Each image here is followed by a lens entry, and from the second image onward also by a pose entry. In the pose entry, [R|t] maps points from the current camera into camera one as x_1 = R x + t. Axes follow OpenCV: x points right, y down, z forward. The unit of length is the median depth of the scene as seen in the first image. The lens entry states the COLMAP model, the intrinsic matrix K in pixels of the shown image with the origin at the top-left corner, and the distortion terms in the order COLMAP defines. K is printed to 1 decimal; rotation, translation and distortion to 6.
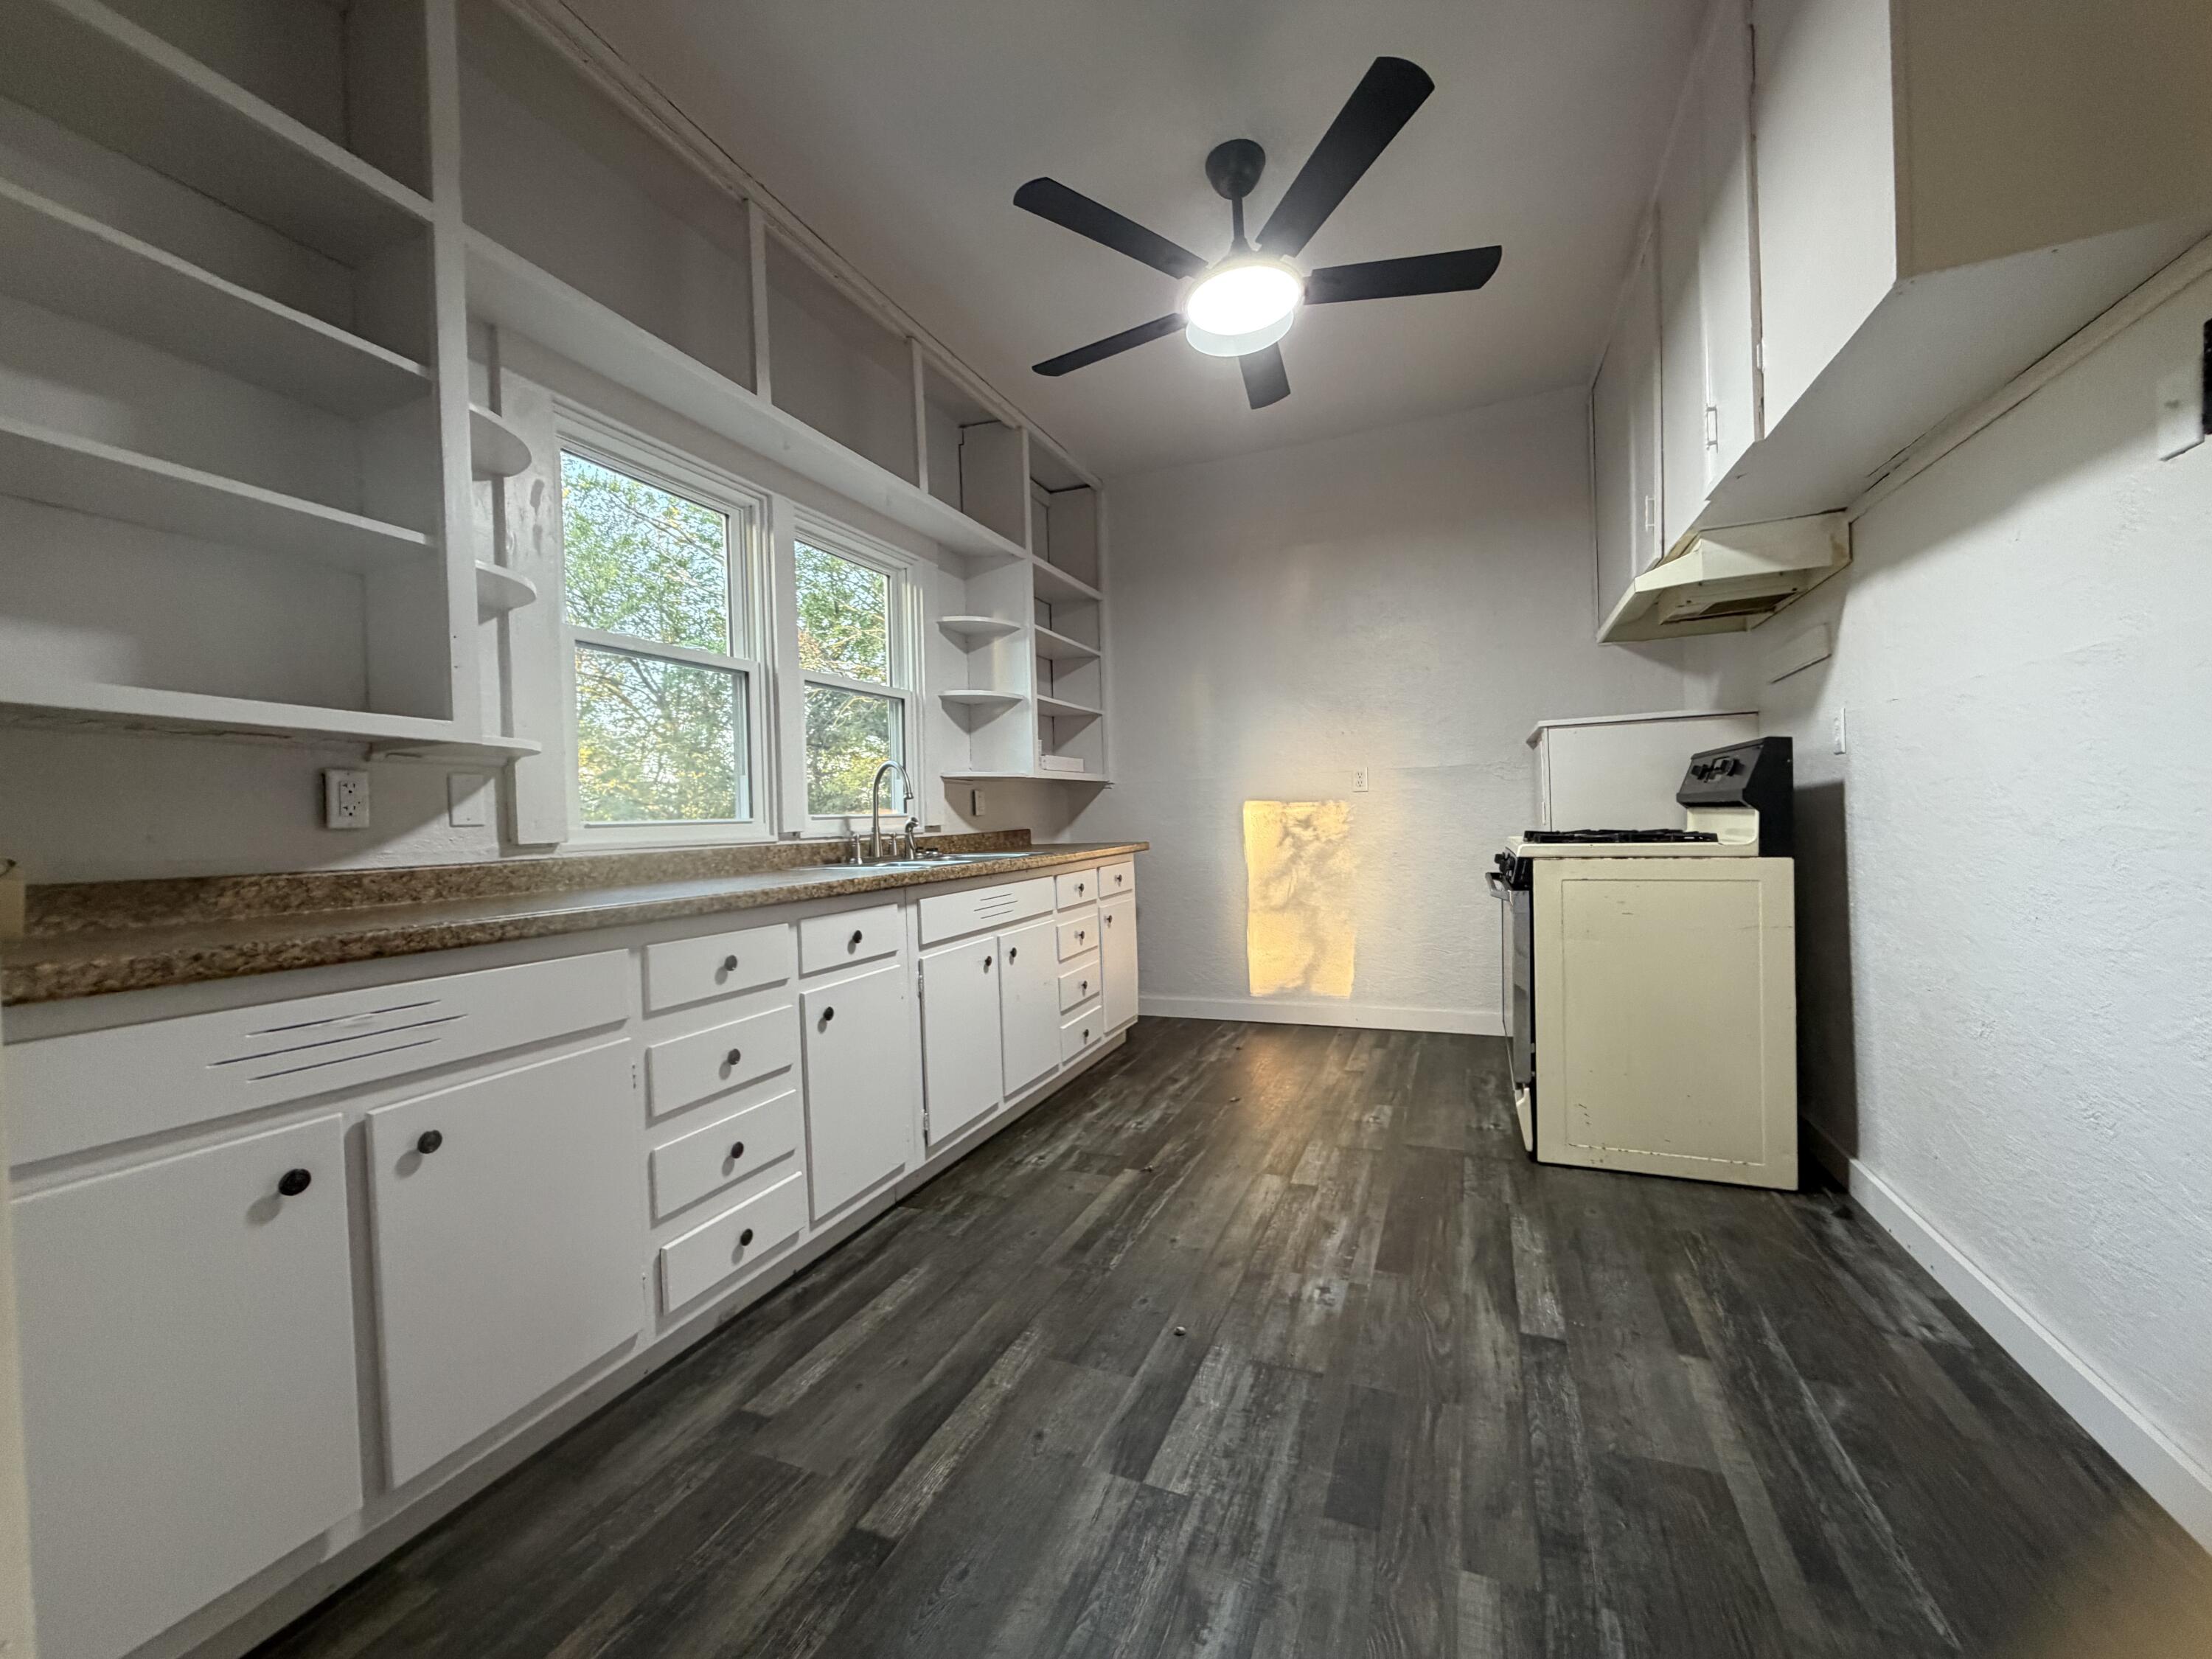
lens RADIAL K [[878.9, 0, 1099.5], [0, 878.9, 836.9], [0, 0, 1]] dist [0.002404, -0.000935]
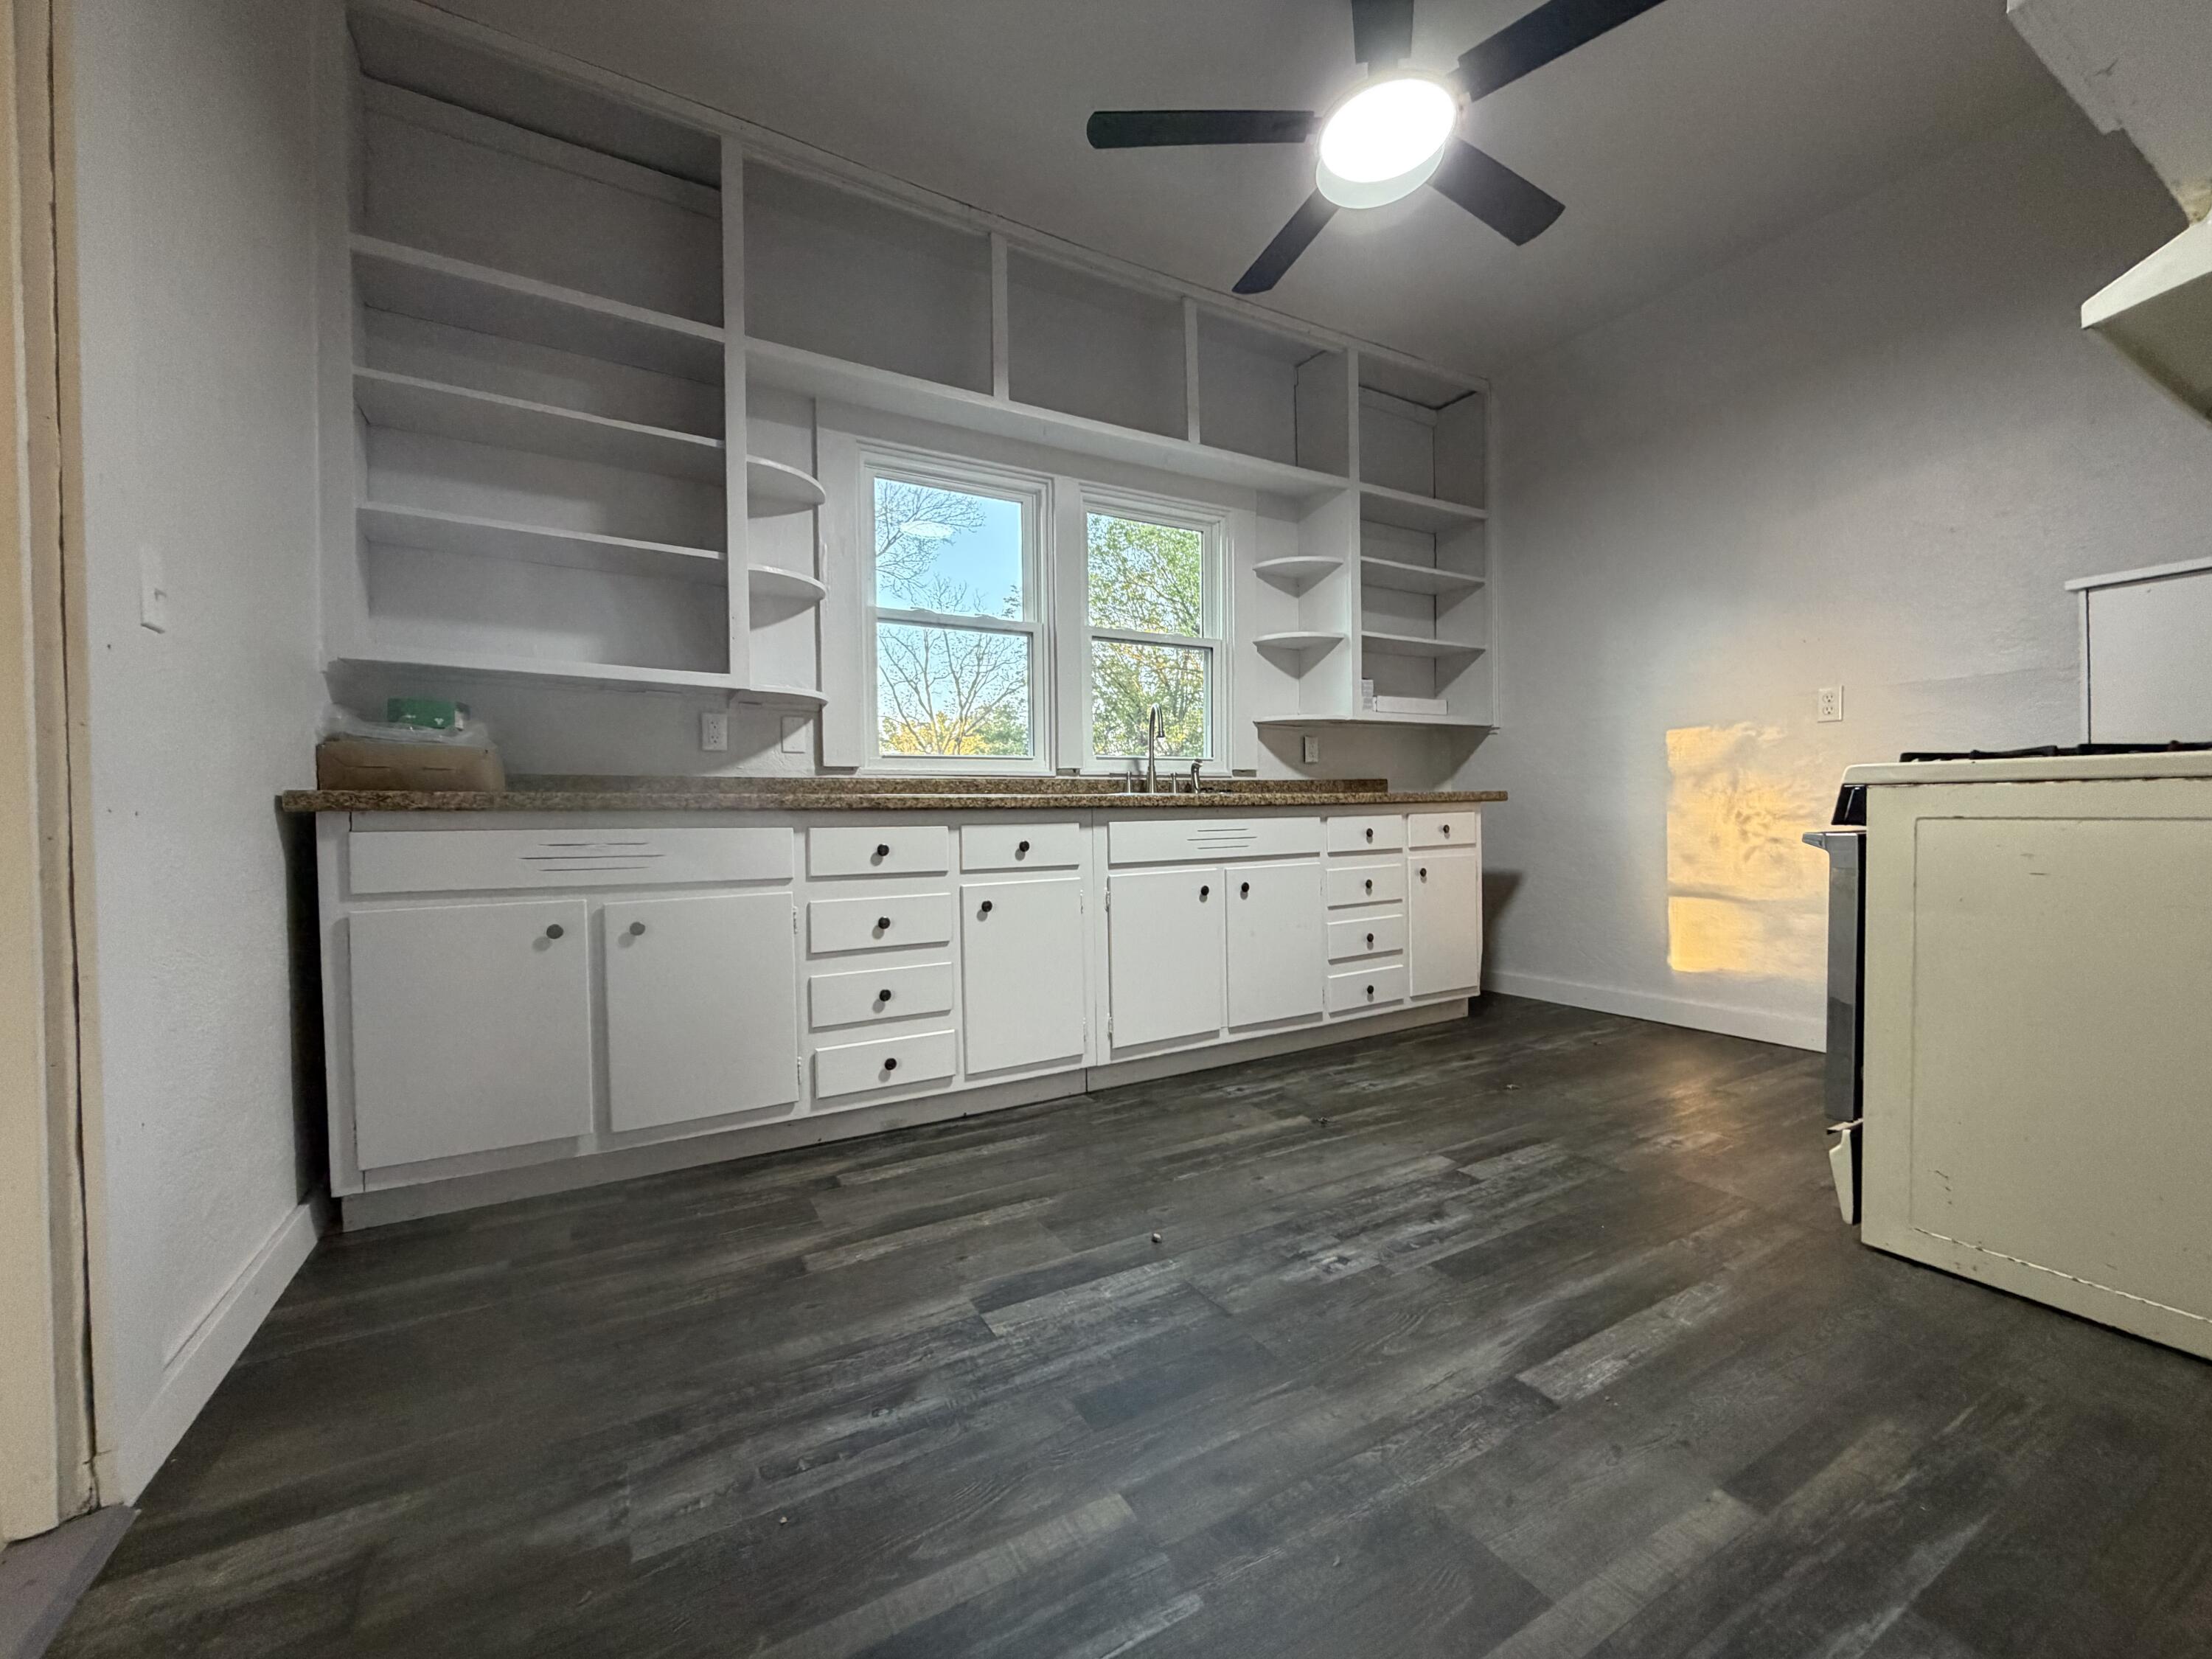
lens RADIAL K [[878.9, 0, 1102.7], [0, 878.9, 836.3], [0, 0, 1]] dist [0.002404, -0.000935]
pose [[0.790800, 0.035078, -0.611069, 0.559268], [-0.022520, 0.999348, 0.028223, 0.070994], [0.611660, -0.008557, 0.791074, 0.157900]]
